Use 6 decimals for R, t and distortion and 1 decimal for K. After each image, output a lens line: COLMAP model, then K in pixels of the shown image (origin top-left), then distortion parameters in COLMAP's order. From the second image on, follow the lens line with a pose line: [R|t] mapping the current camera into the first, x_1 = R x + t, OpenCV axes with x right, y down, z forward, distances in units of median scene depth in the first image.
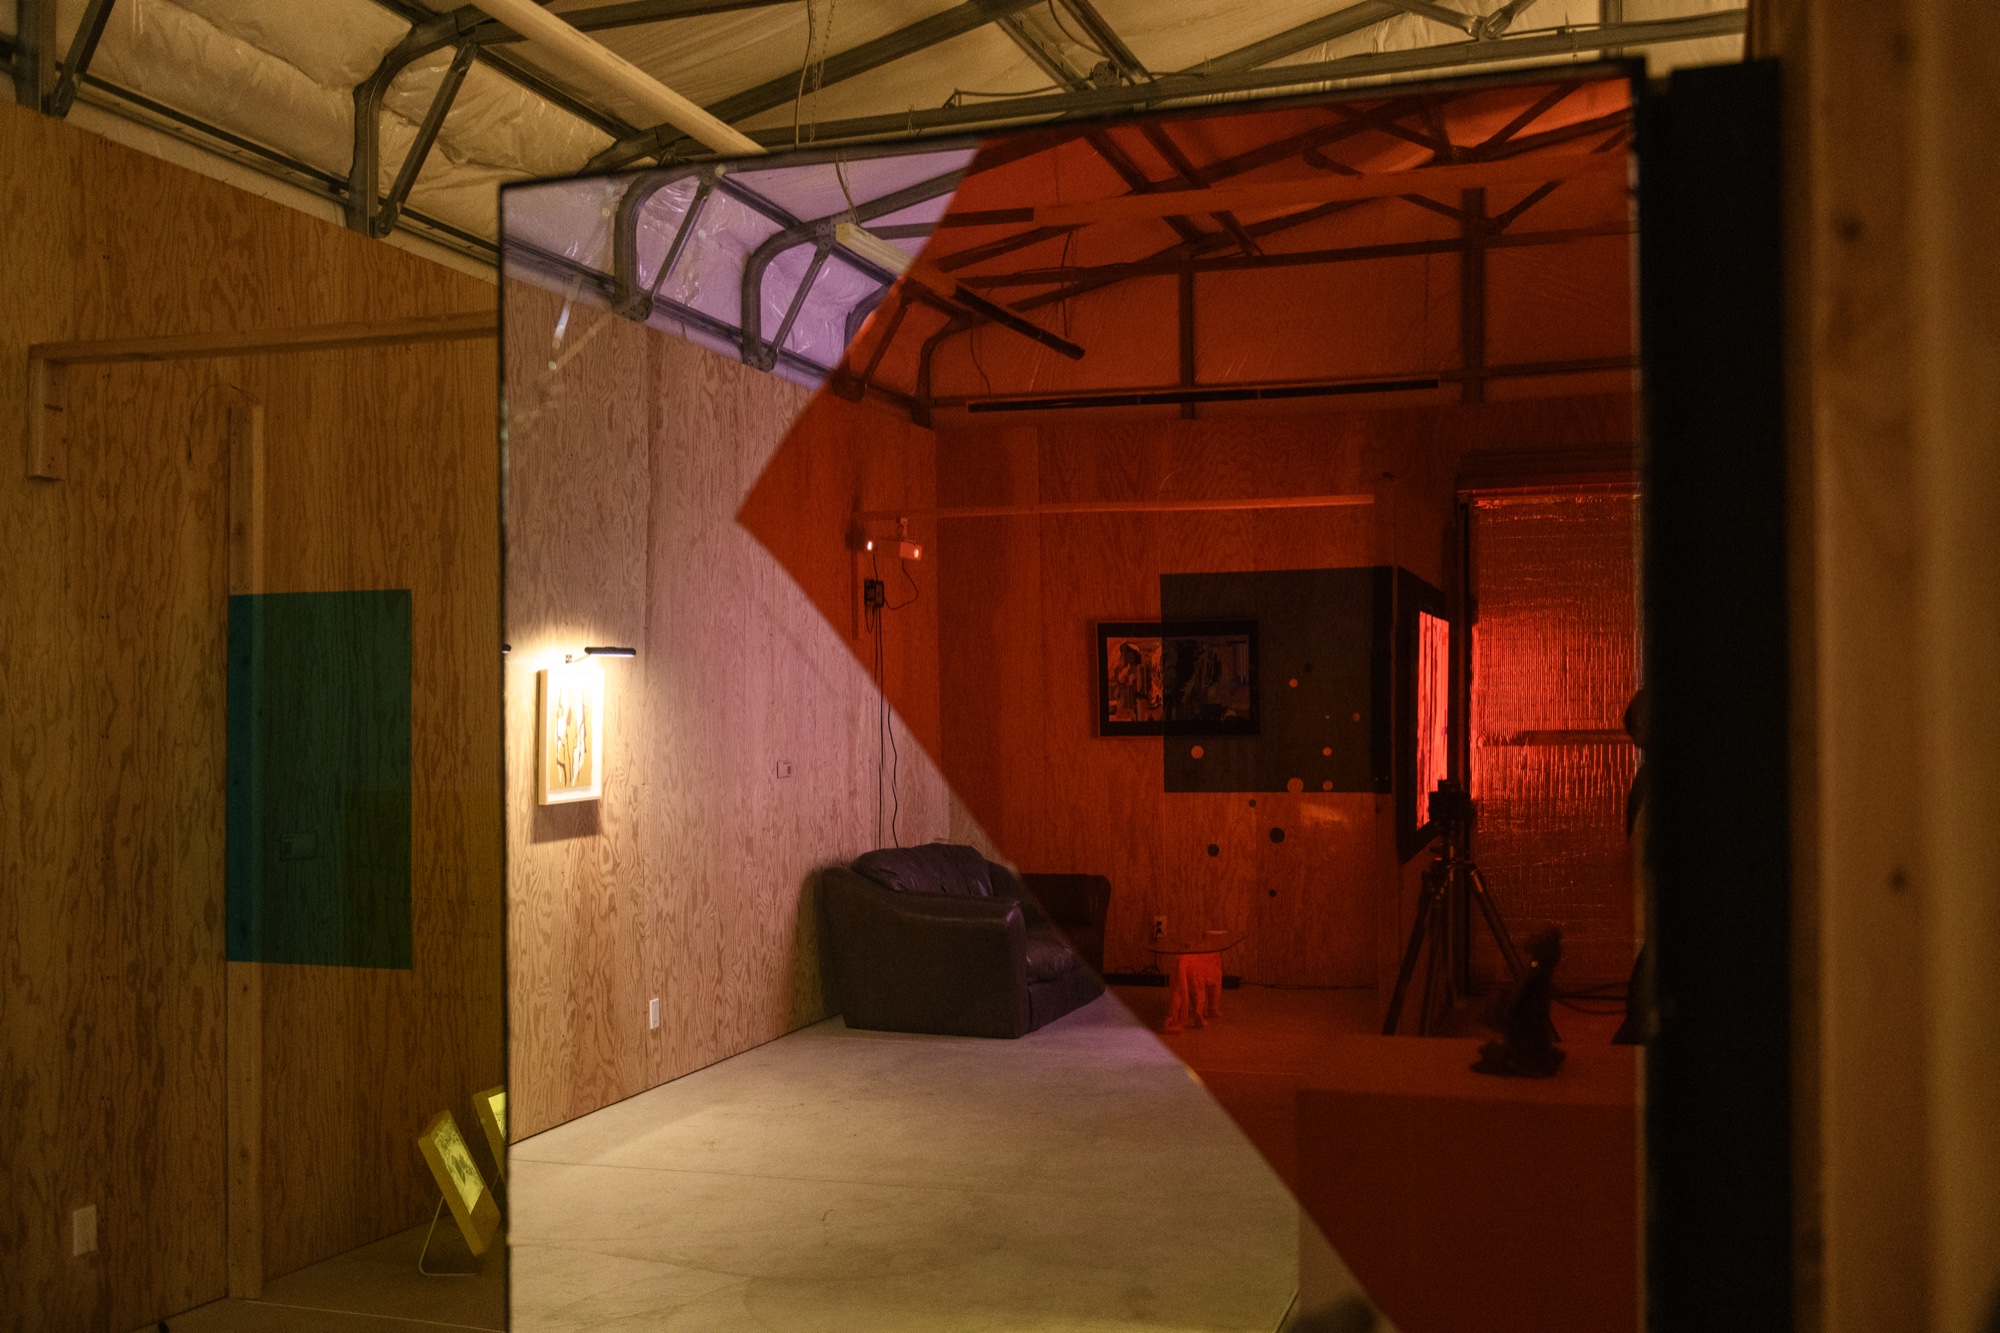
lens RADIAL K [[1910.5, 0, 999.7], [0, 1910.5, 668.8], [0, 0, 1]] dist [0.004806, 0.000000]
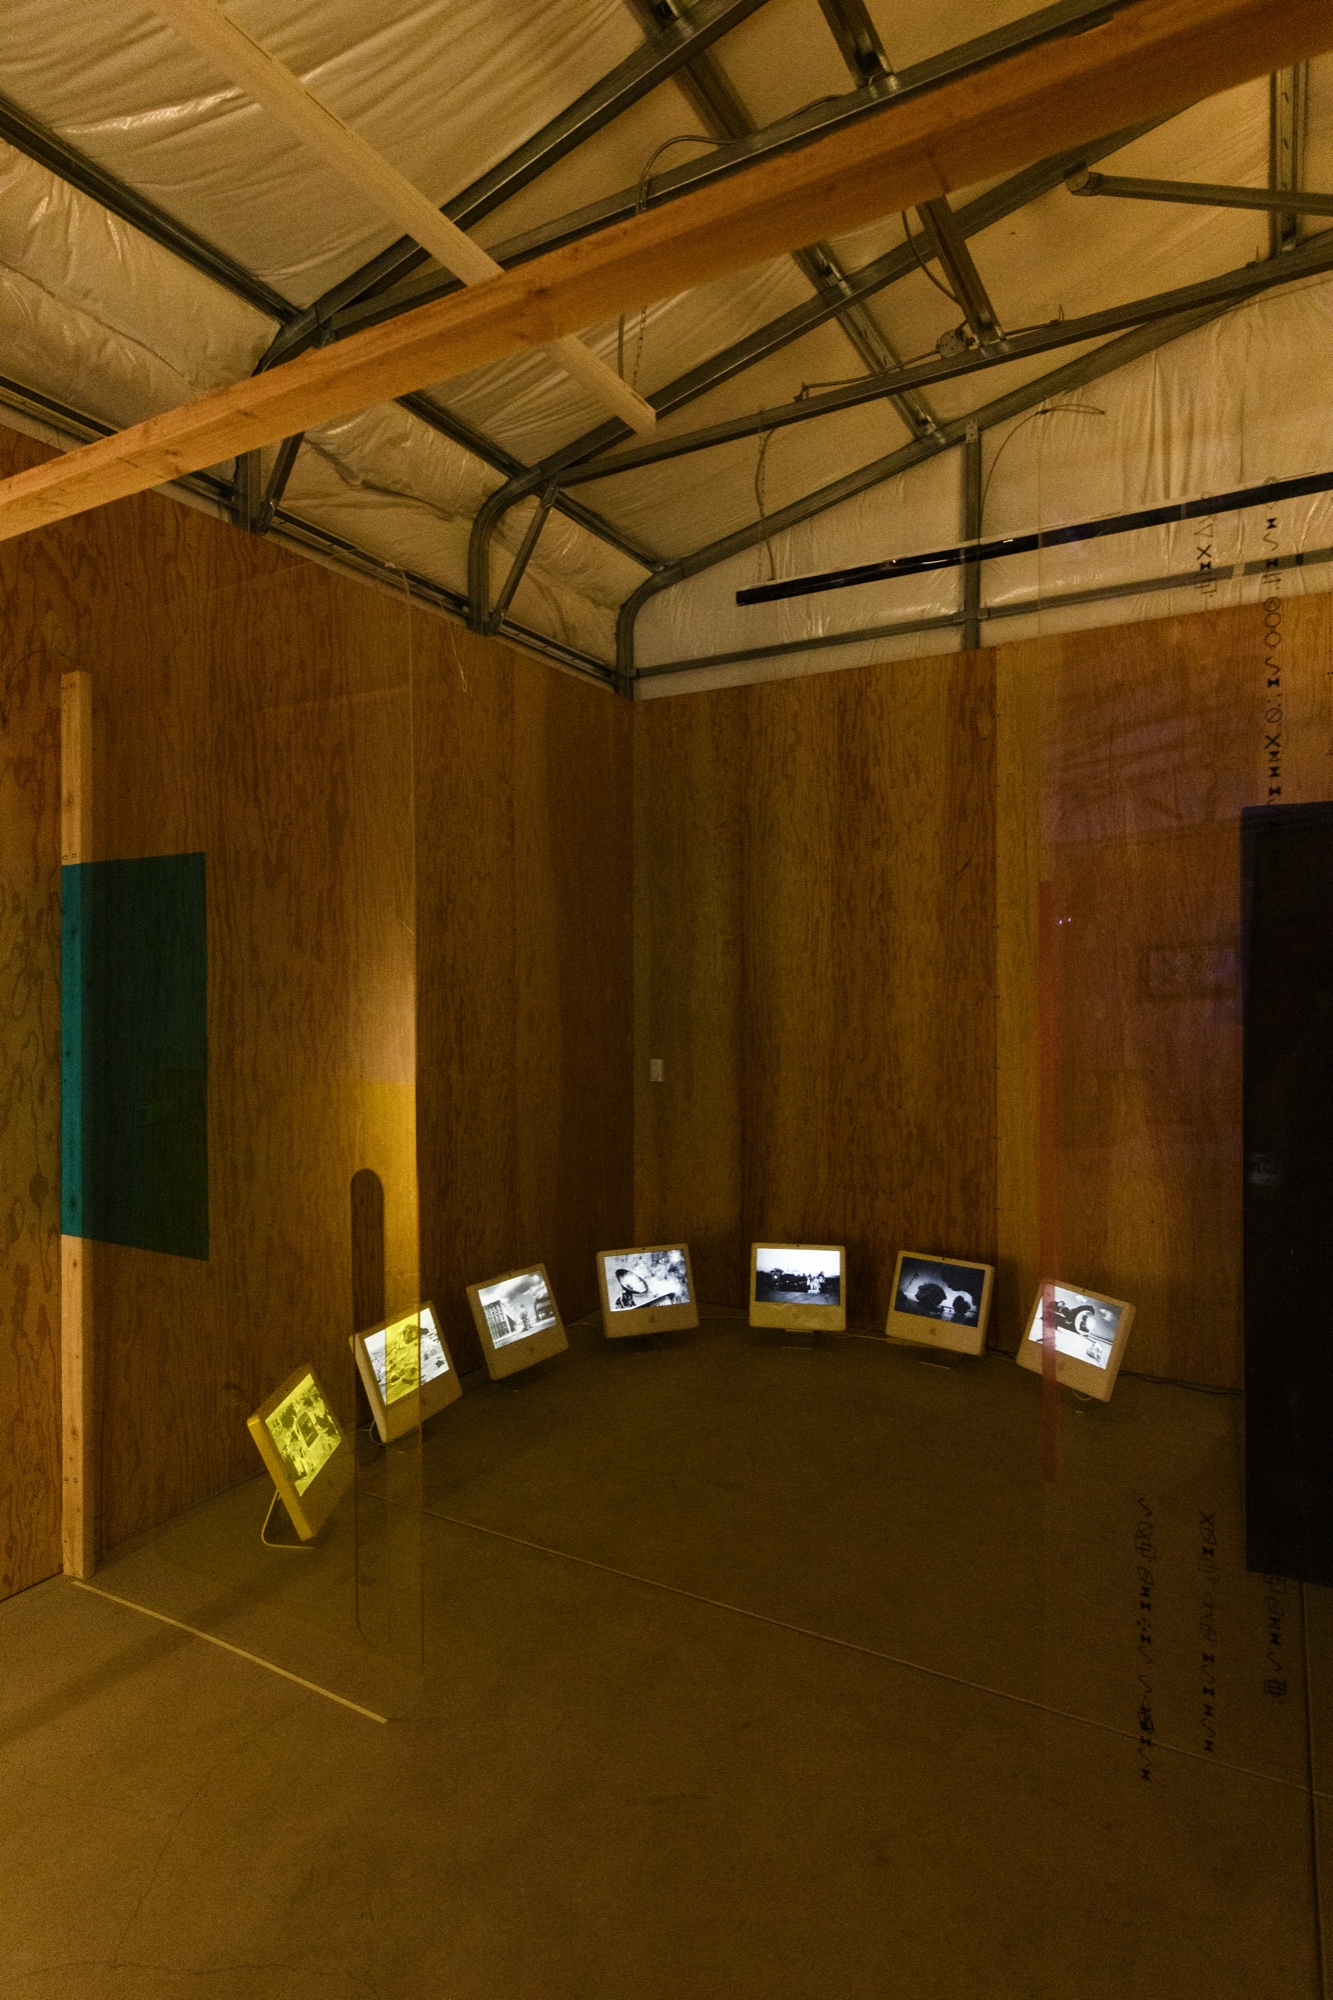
lens RADIAL K [[1076.7, 0, 657.7], [0, 1076.7, 1003.5], [0, 0, 1]] dist [0.008230, 0.000880]
pose [[0.985167, -0.003871, -0.171554, -0.001896], [0.013584, 0.998367, 0.055480, 0.005780], [0.171059, -0.056987, 0.983611, 0.450833]]
